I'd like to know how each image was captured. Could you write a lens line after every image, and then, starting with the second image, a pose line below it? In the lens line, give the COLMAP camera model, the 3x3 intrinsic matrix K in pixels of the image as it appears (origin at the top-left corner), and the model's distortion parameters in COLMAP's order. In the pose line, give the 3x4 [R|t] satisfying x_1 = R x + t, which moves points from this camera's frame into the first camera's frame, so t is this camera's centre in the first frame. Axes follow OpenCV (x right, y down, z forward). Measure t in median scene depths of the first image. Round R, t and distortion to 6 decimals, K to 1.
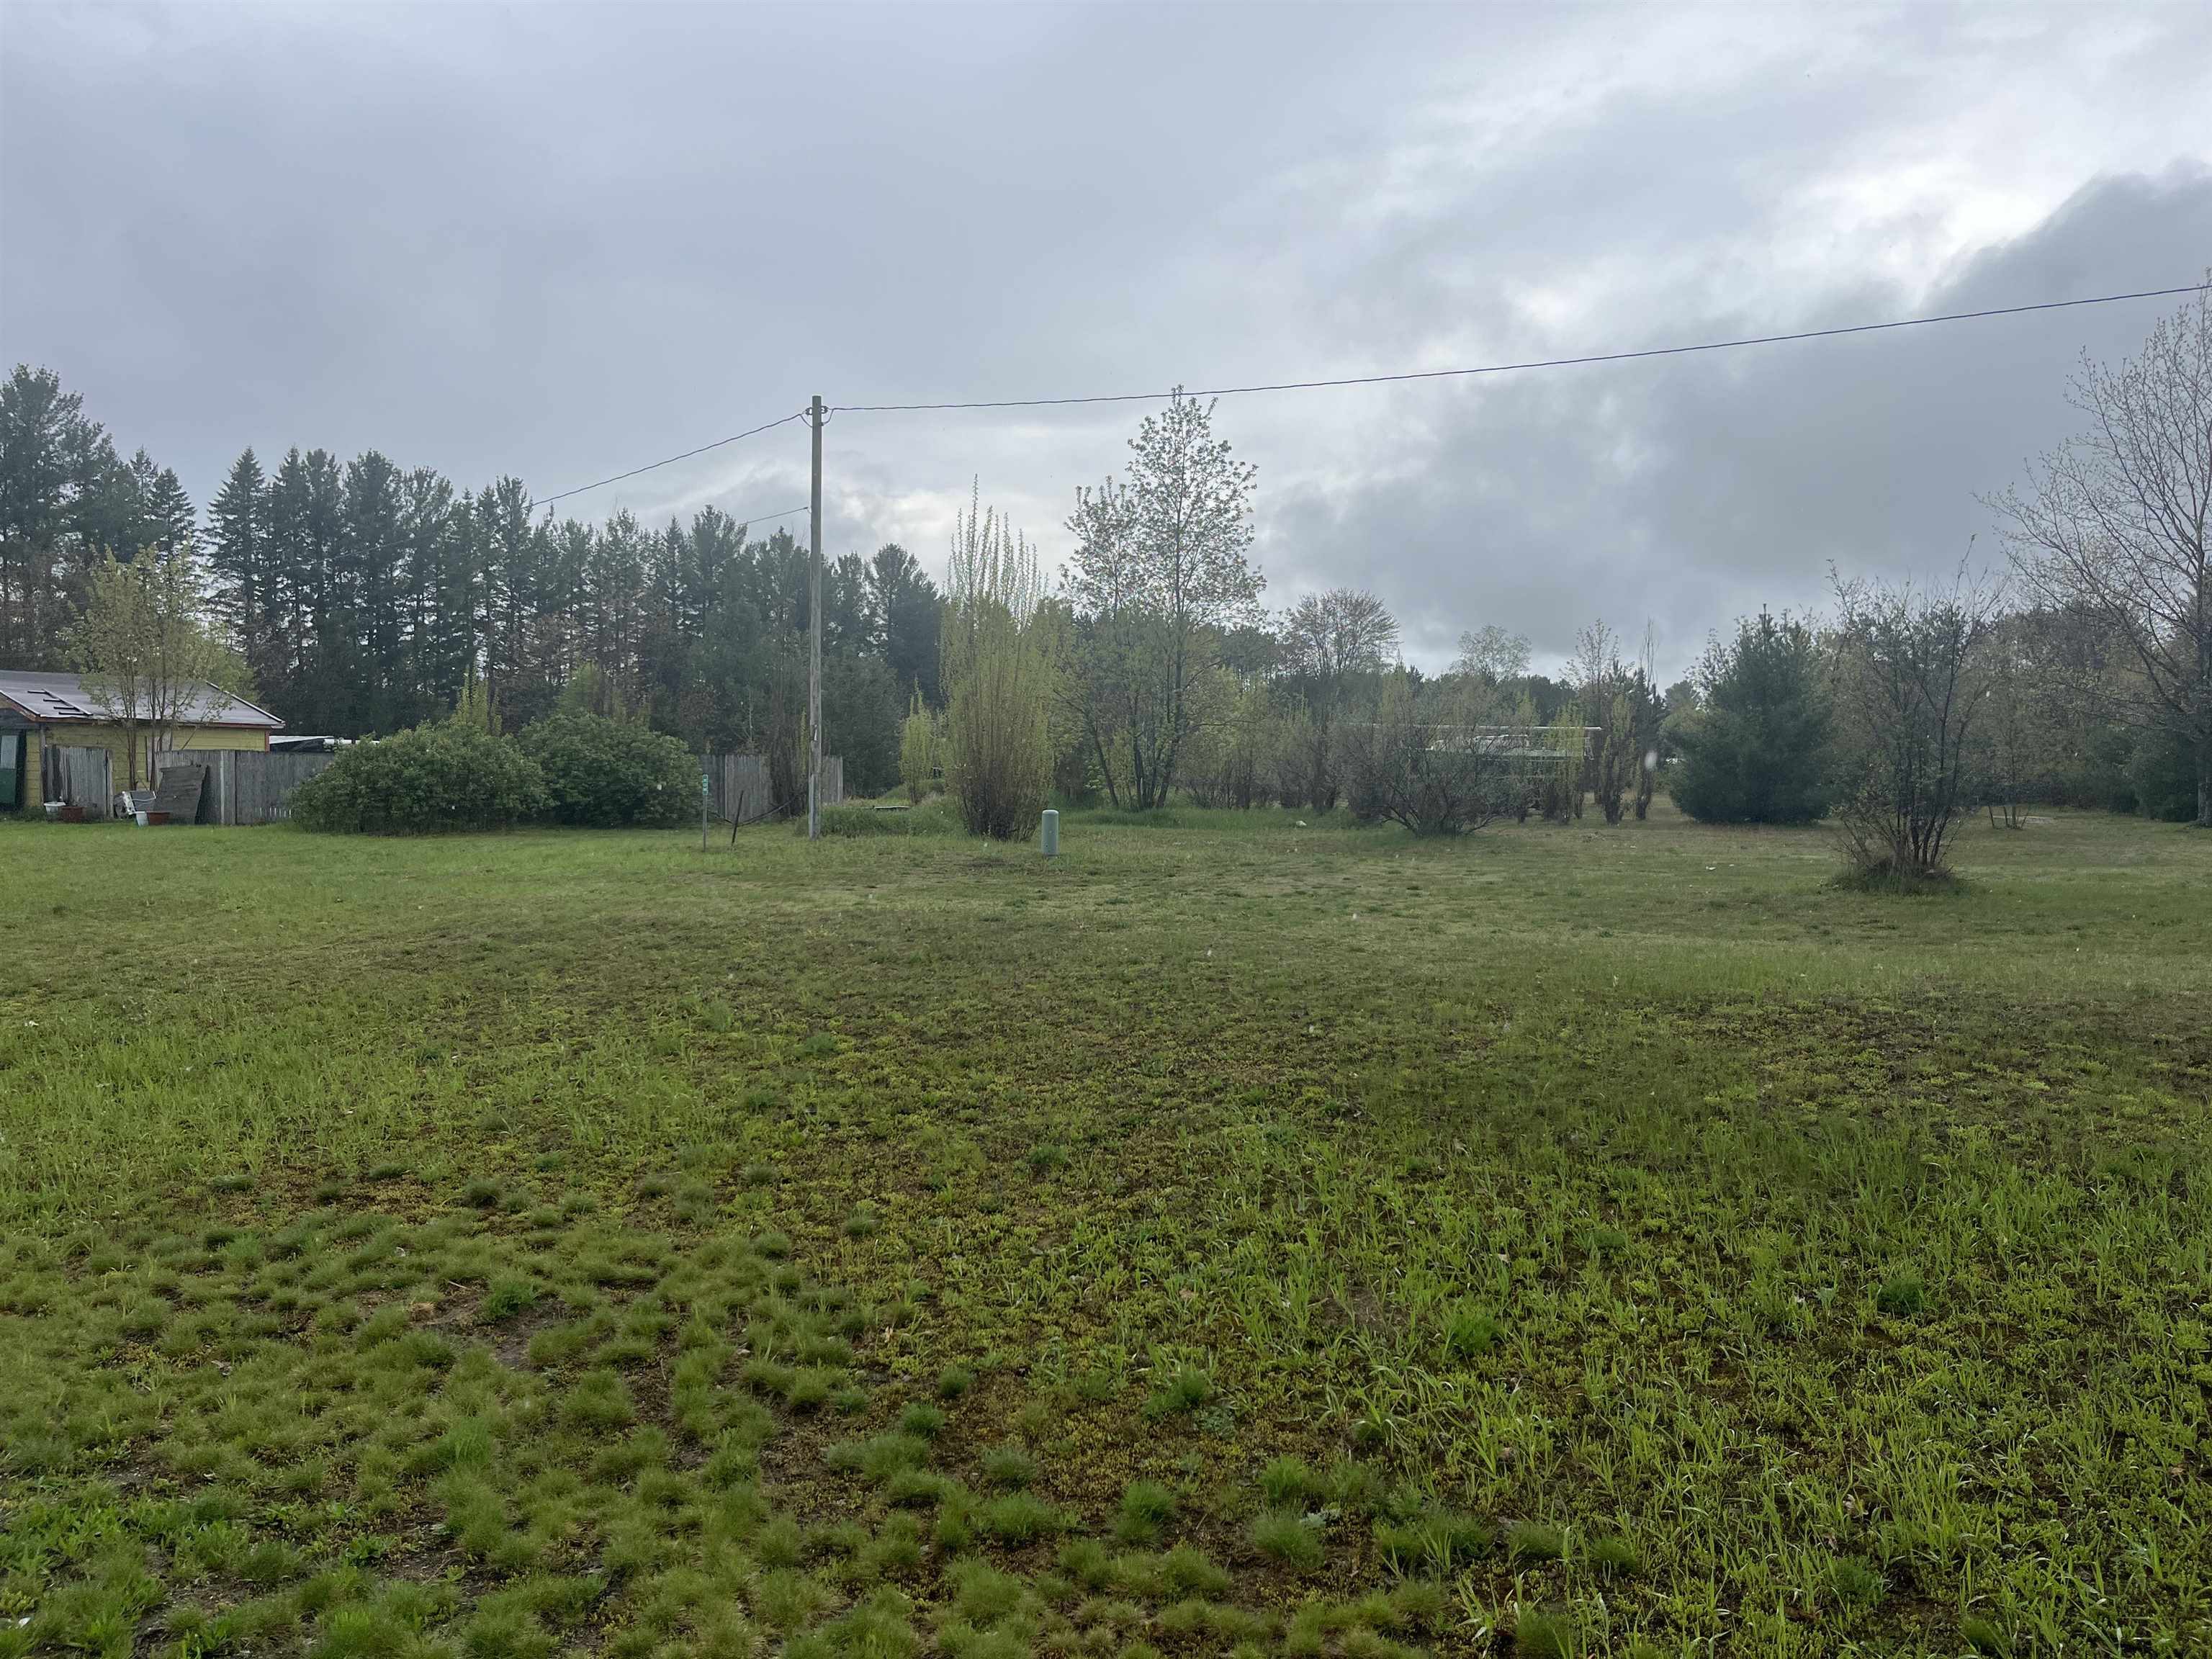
lens RADIAL K [[1644.0, 0, 1096.3], [0, 1644.0, 840.0], [0, 0, 1]] dist [0.087191, -0.134538]
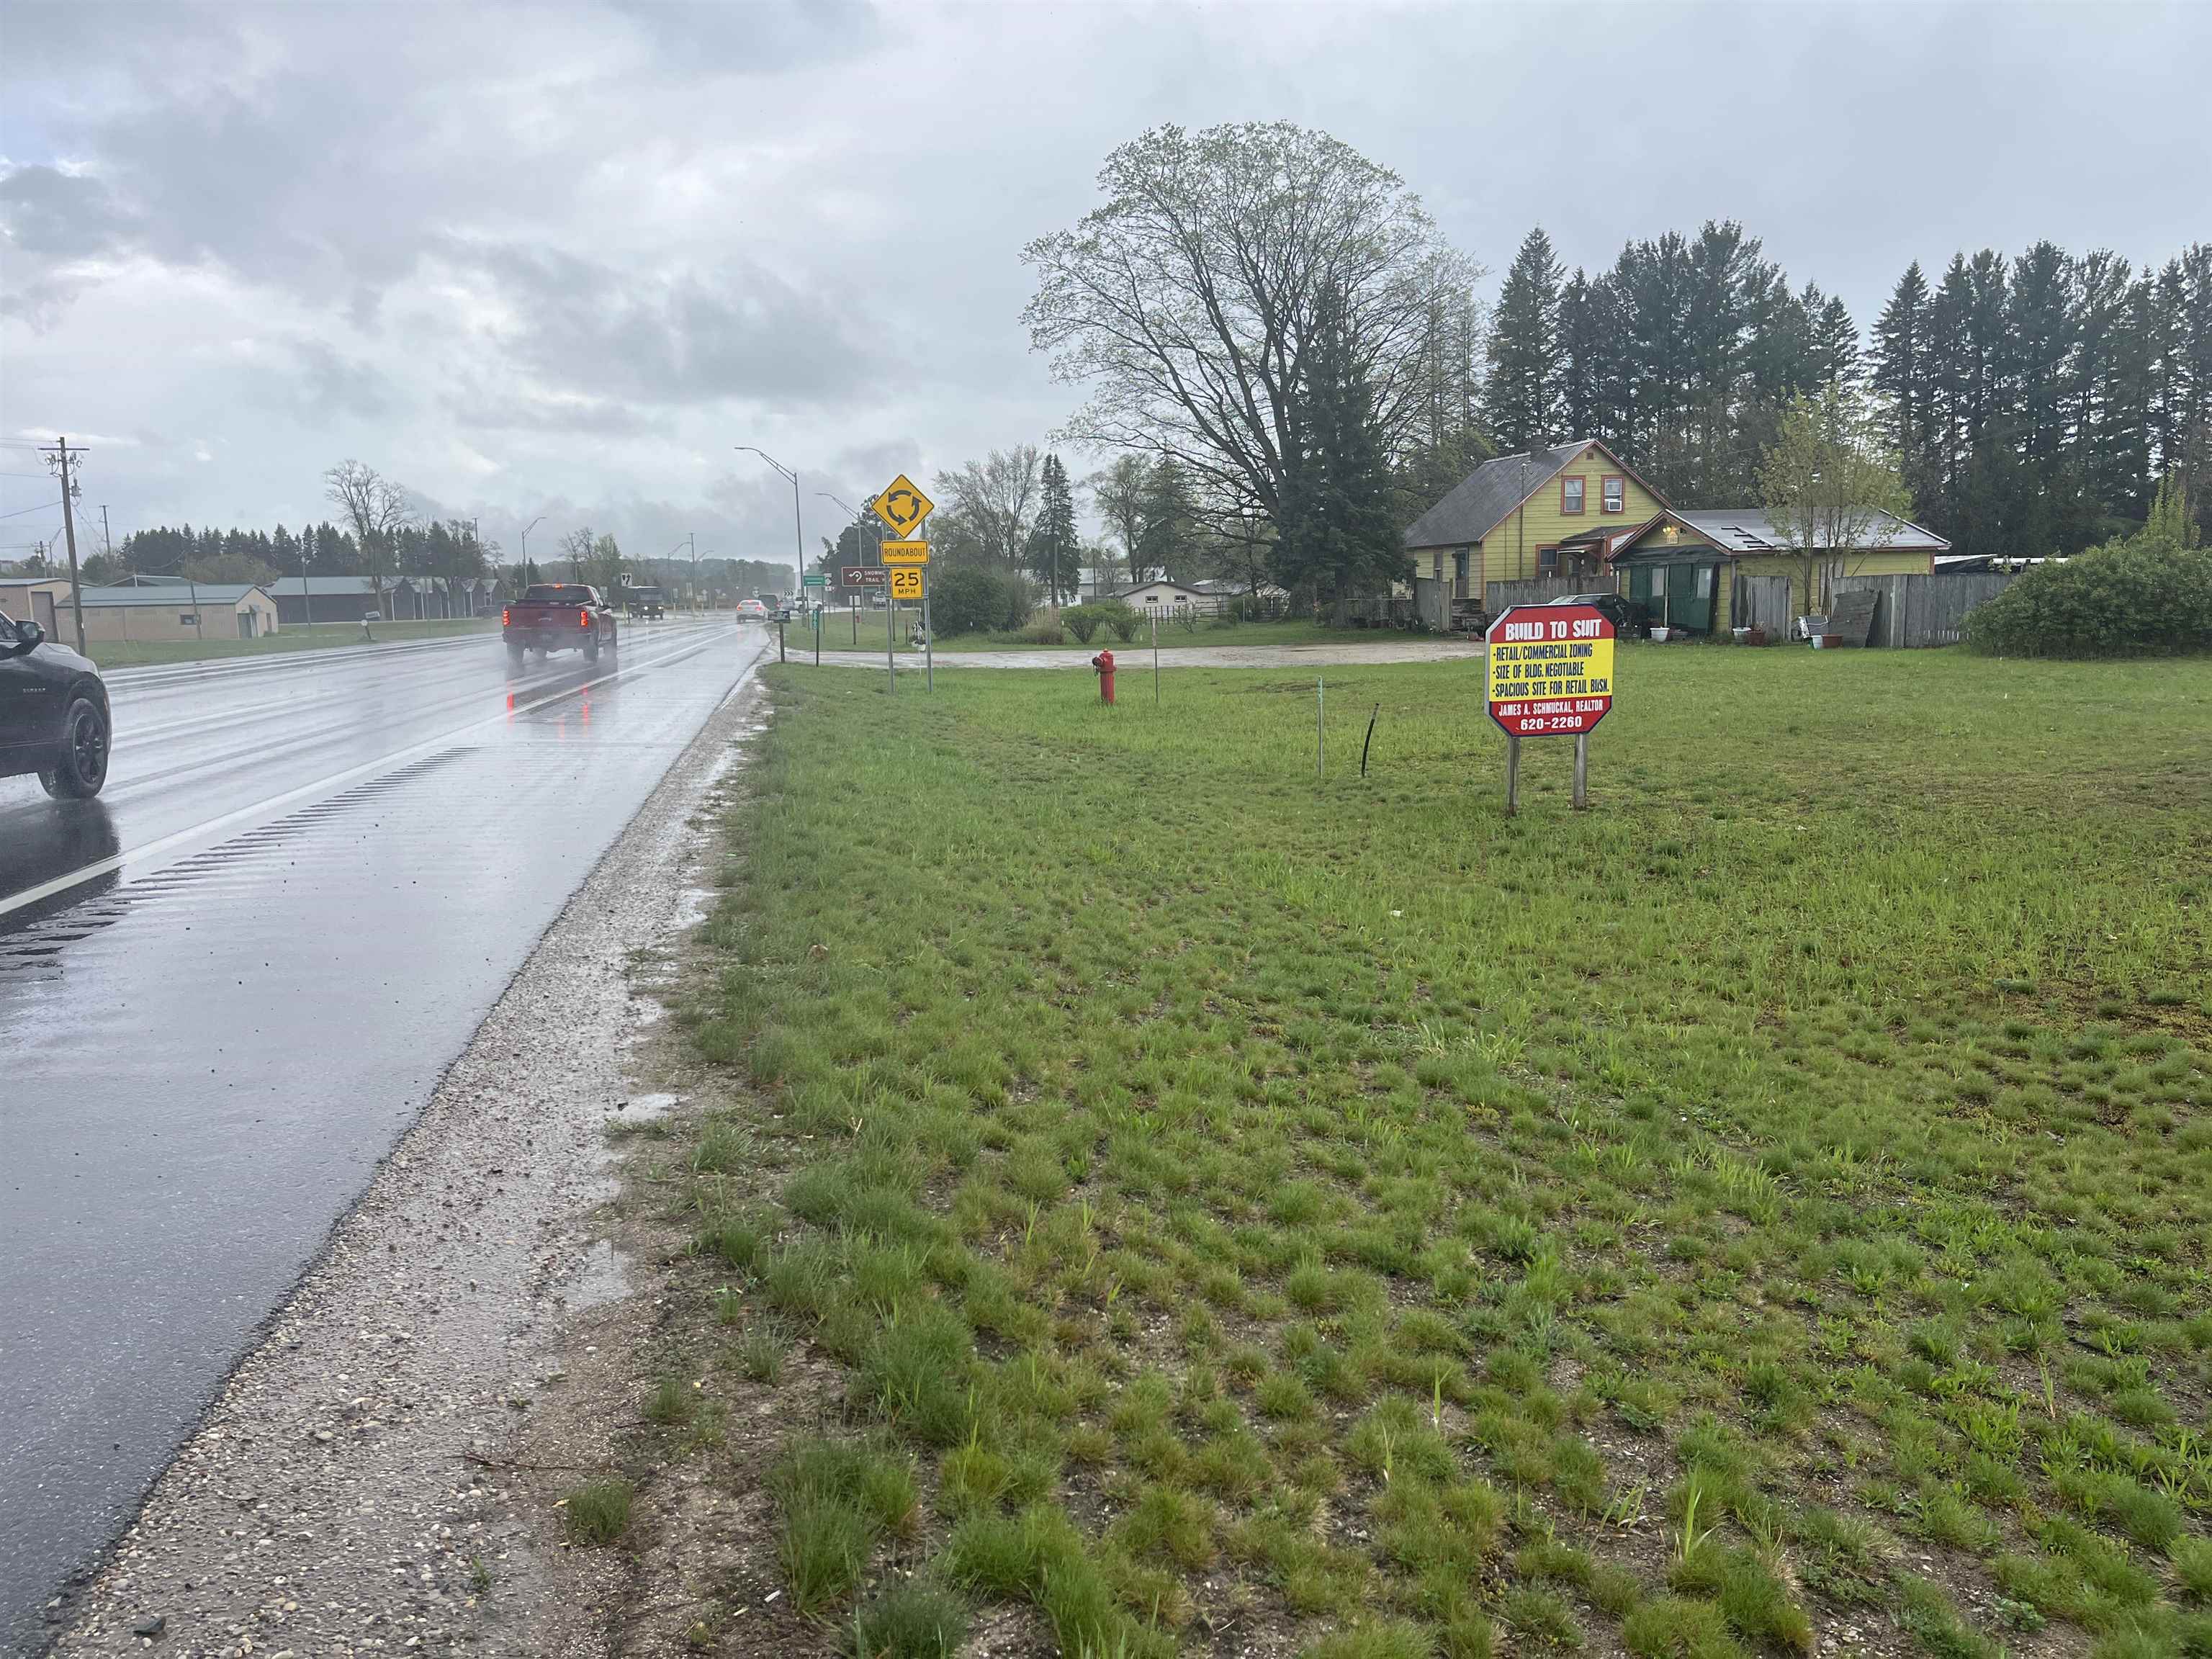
lens RADIAL K [[1644.0, 0, 1096.3], [0, 1644.0, 840.0], [0, 0, 1]] dist [0.087191, -0.134538]
pose [[0.617637, 0.087971, -0.781528, -0.006189], [-0.001740, 0.993875, 0.110497, -0.003354], [0.786461, -0.066887, 0.614007, -0.036833]]
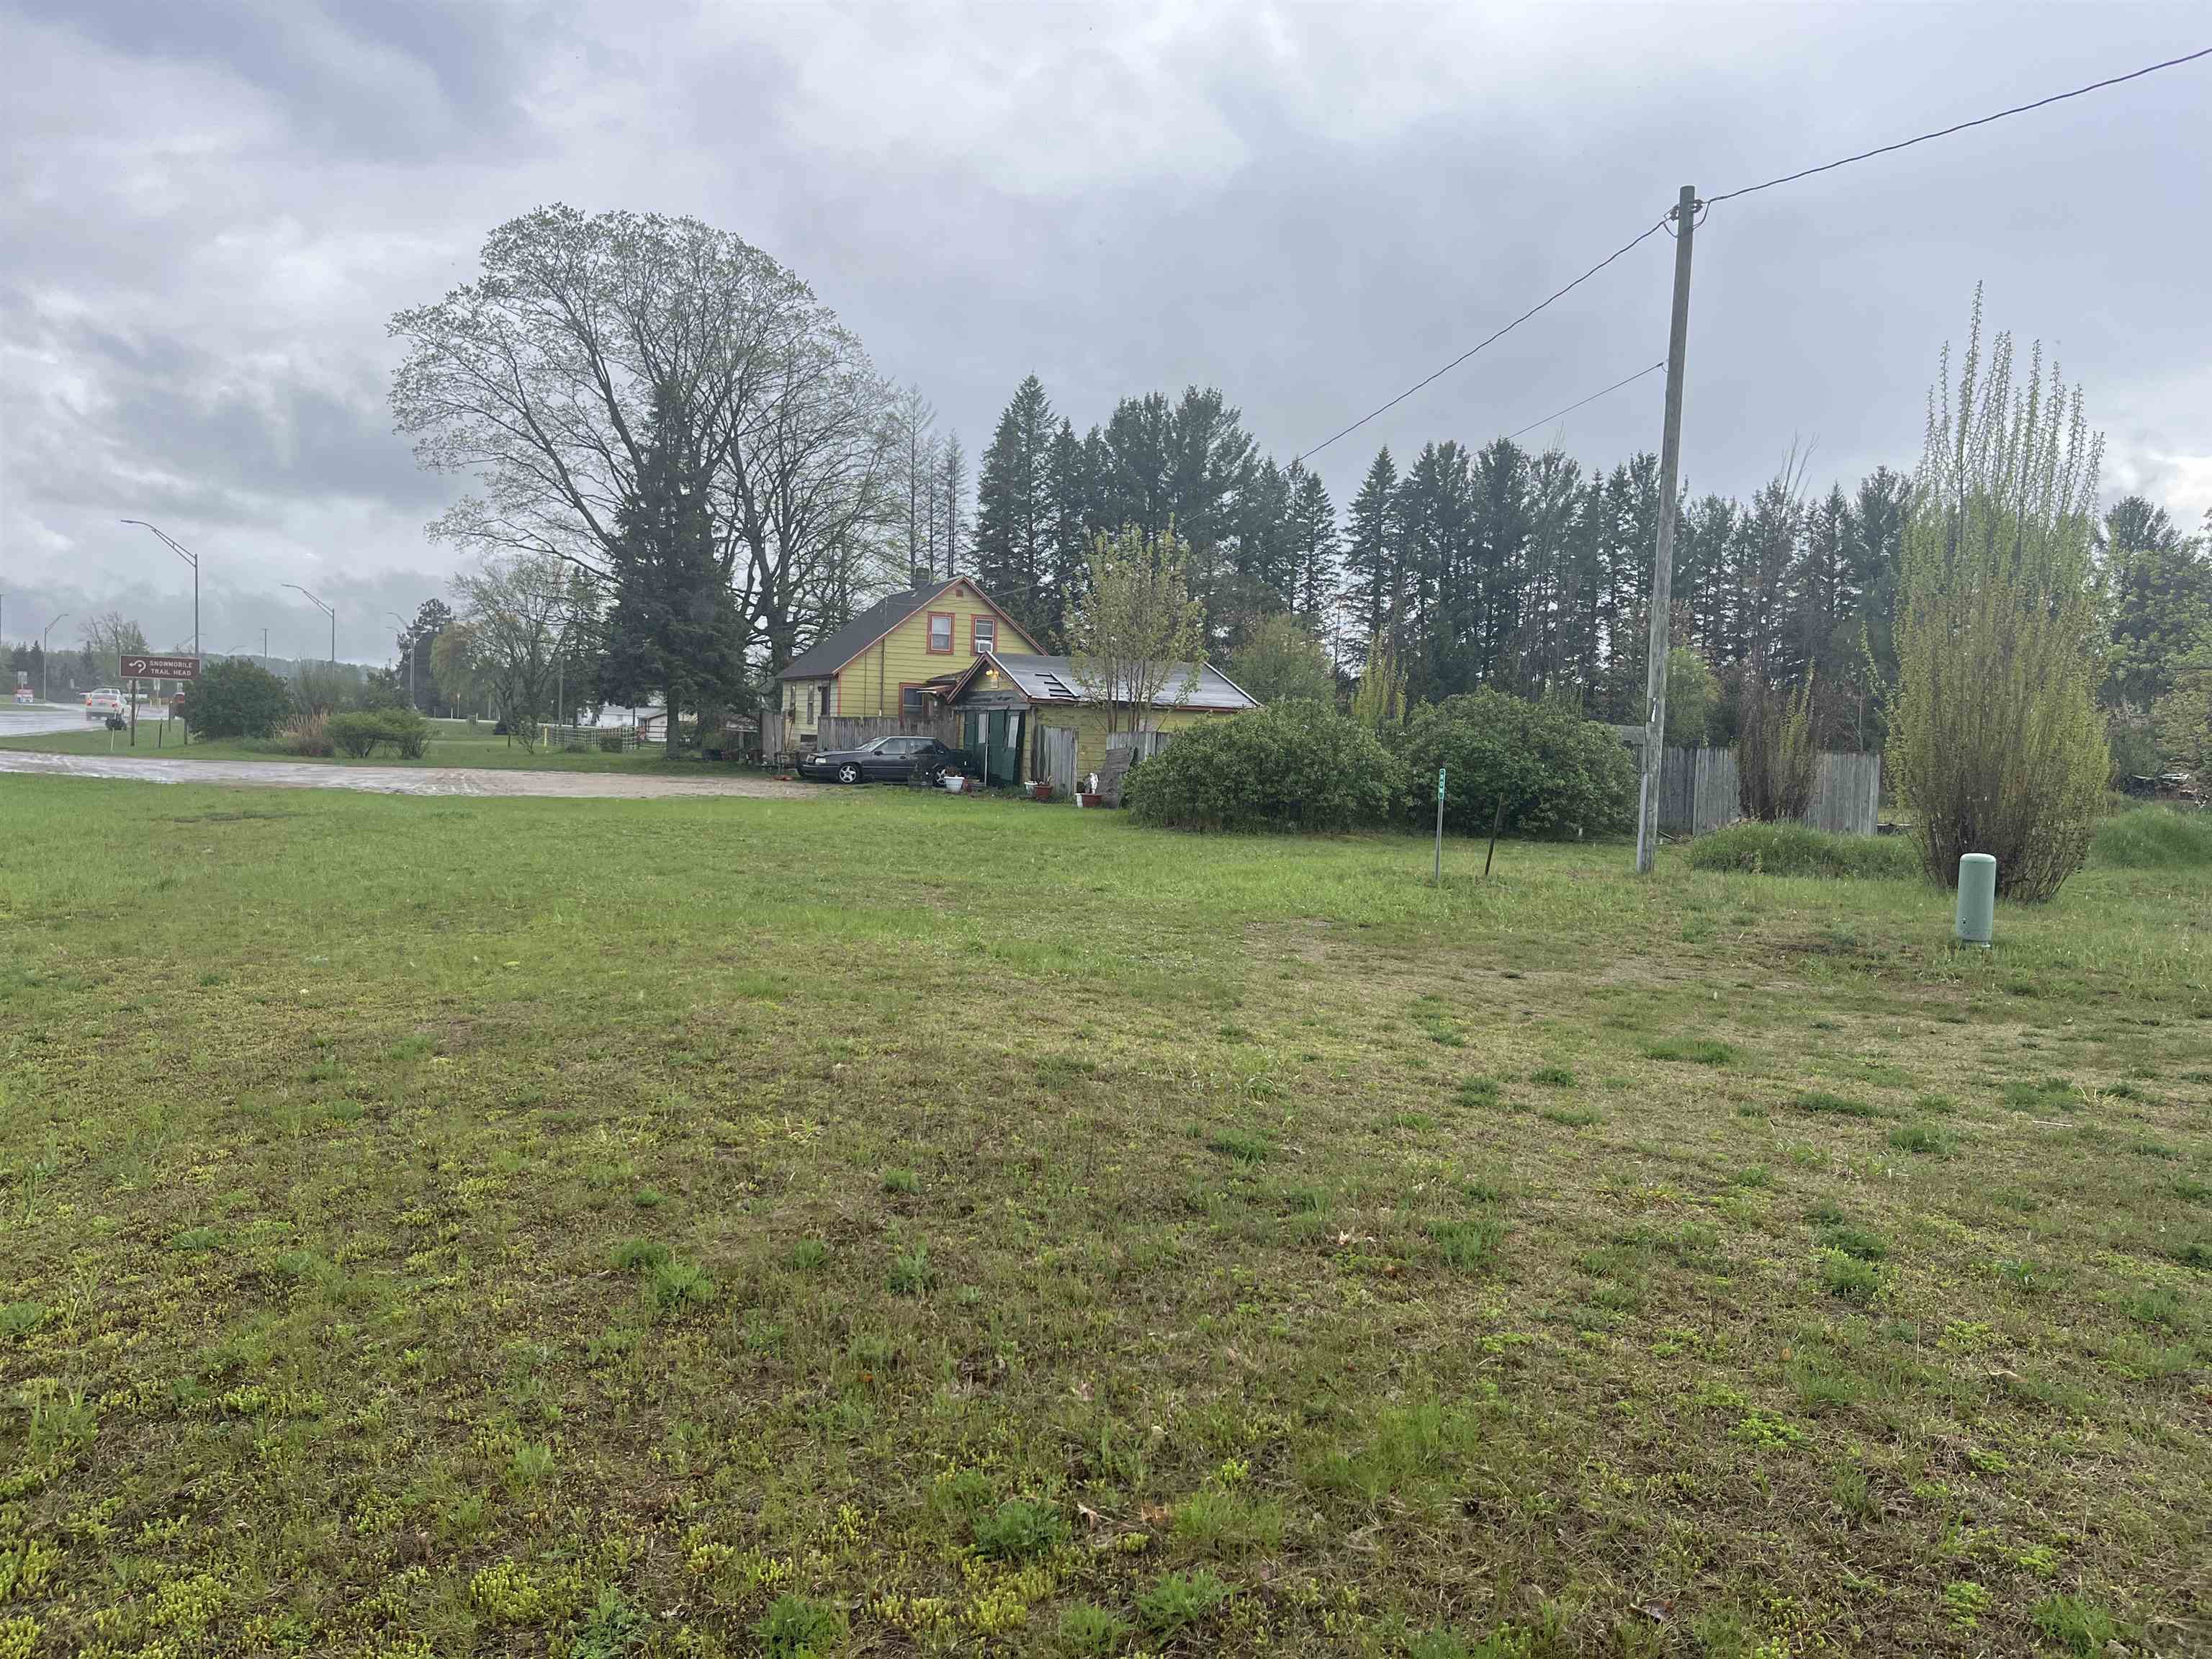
lens RADIAL K [[1632.3, 0, 1104.3], [0, 1632.3, 900.9], [0, 0, 1]] dist [0.002224, -0.003773]
pose [[0.765650, 0.079038, -0.638384, 0.058036], [-0.053649, 0.996811, 0.059071, -0.010725], [0.641017, -0.010980, 0.767448, 0.246011]]
